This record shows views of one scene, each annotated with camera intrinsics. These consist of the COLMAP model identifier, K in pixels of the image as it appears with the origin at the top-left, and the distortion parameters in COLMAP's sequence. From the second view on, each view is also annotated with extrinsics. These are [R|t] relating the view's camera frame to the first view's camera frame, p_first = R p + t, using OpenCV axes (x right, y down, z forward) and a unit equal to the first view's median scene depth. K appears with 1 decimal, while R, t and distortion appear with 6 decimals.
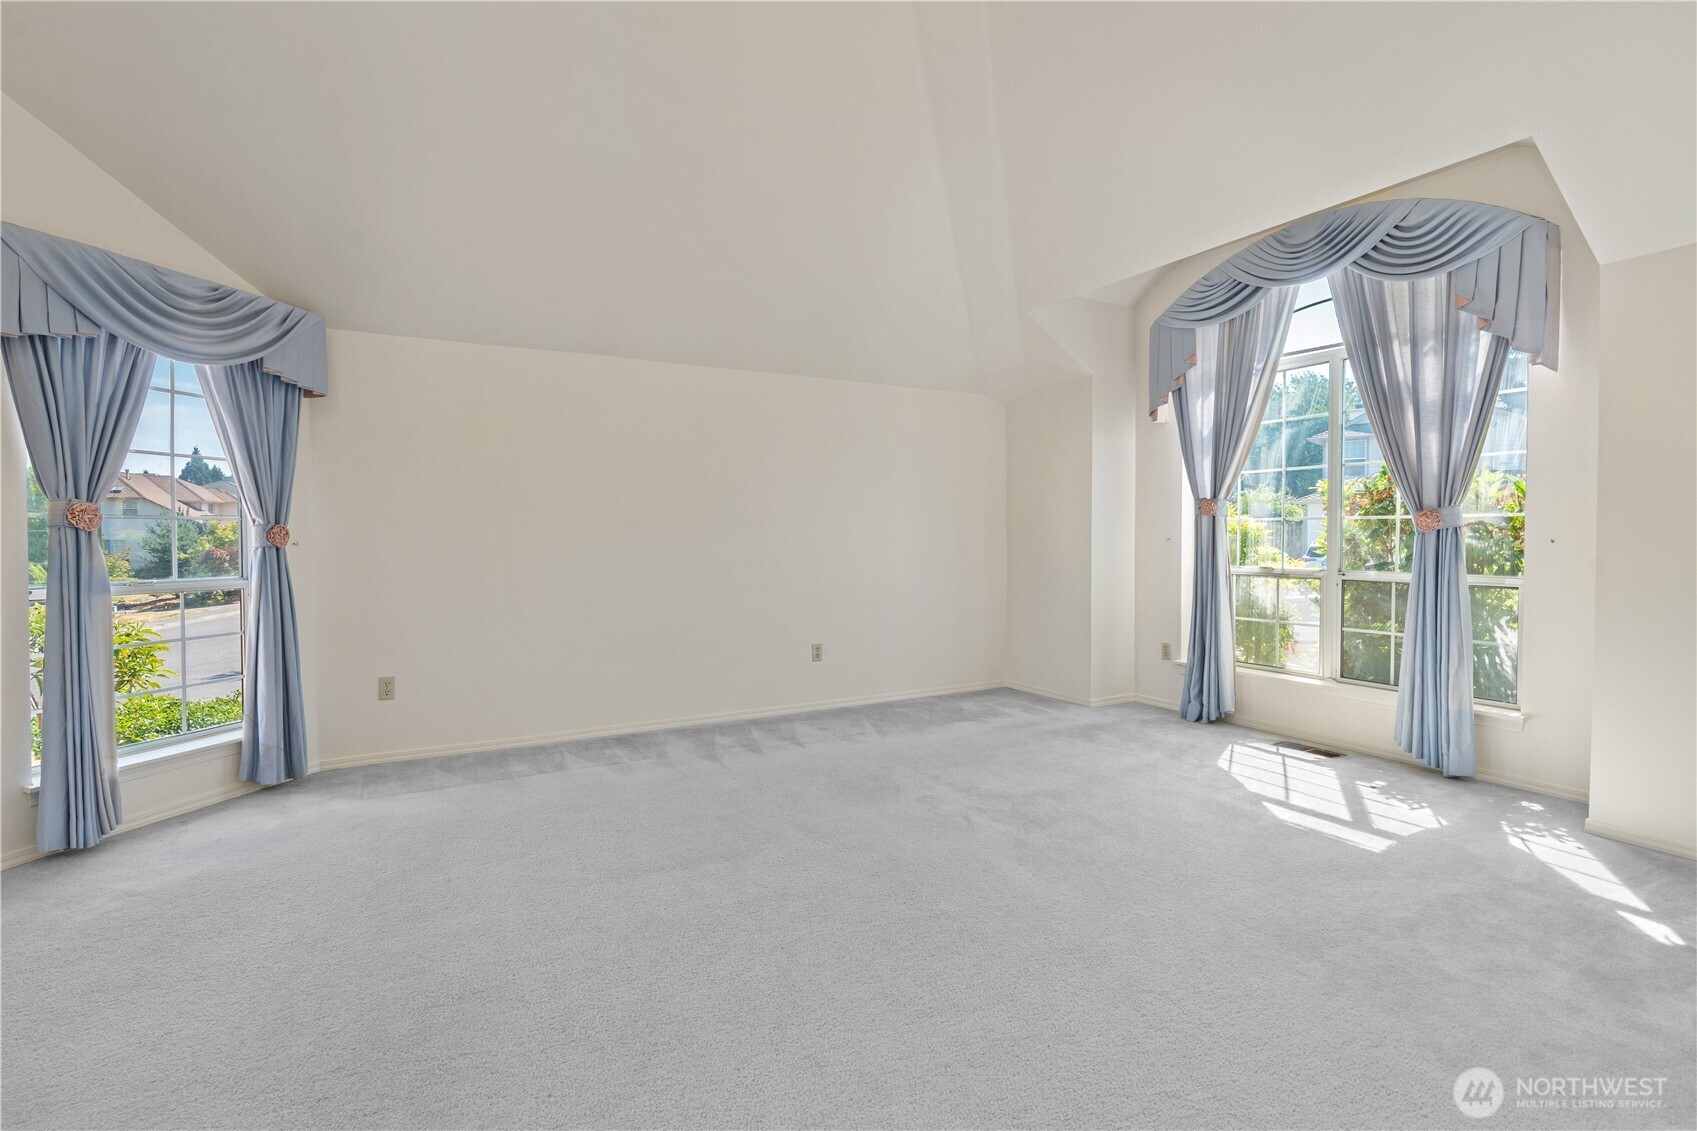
lens RADIAL K [[794.8, 0, 849.9], [0, 794.8, 554.1], [0, 0, 1]] dist [-0.015946, 0.008534]
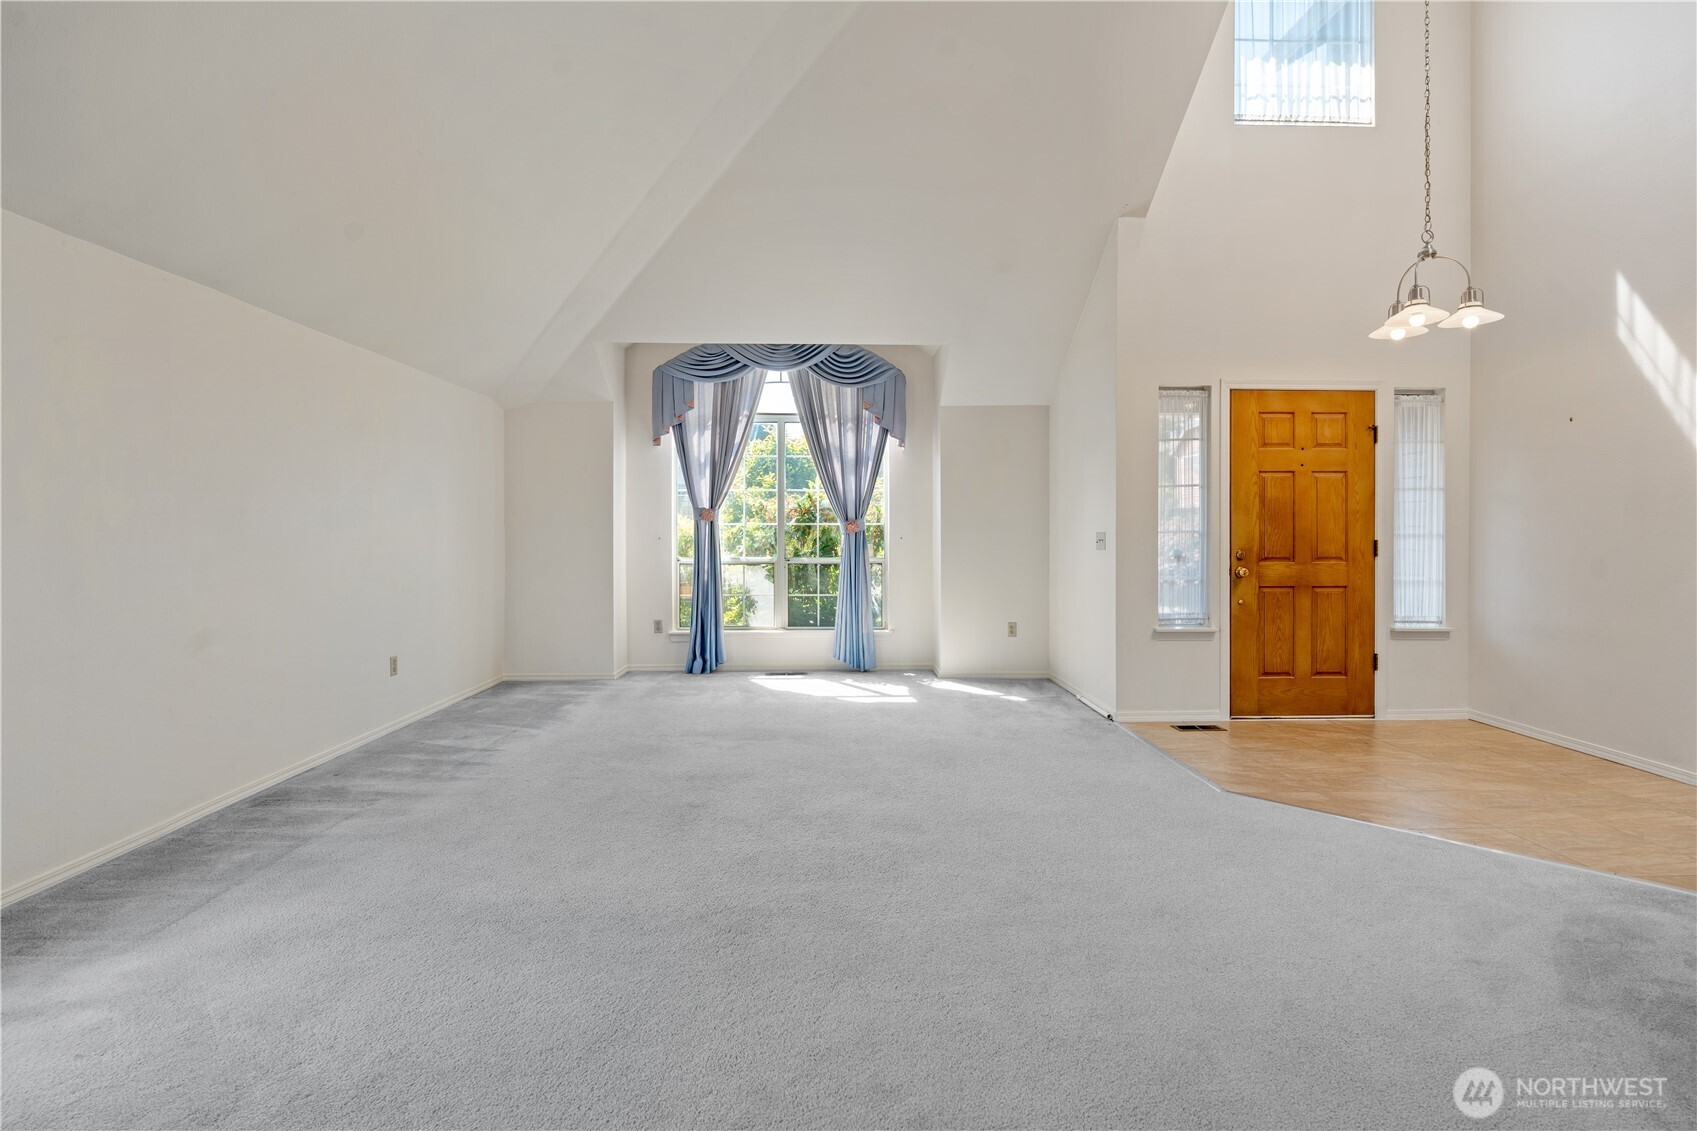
lens RADIAL K [[794.8, 0, 849.9], [0, 794.8, 554.1], [0, 0, 1]] dist [-0.015946, 0.008534]
pose [[0.468851, -0.018652, 0.883080, -0.720557], [0.022645, 0.999702, 0.009092, 0.002066], [-0.882987, 0.015735, 0.469134, 0.156840]]
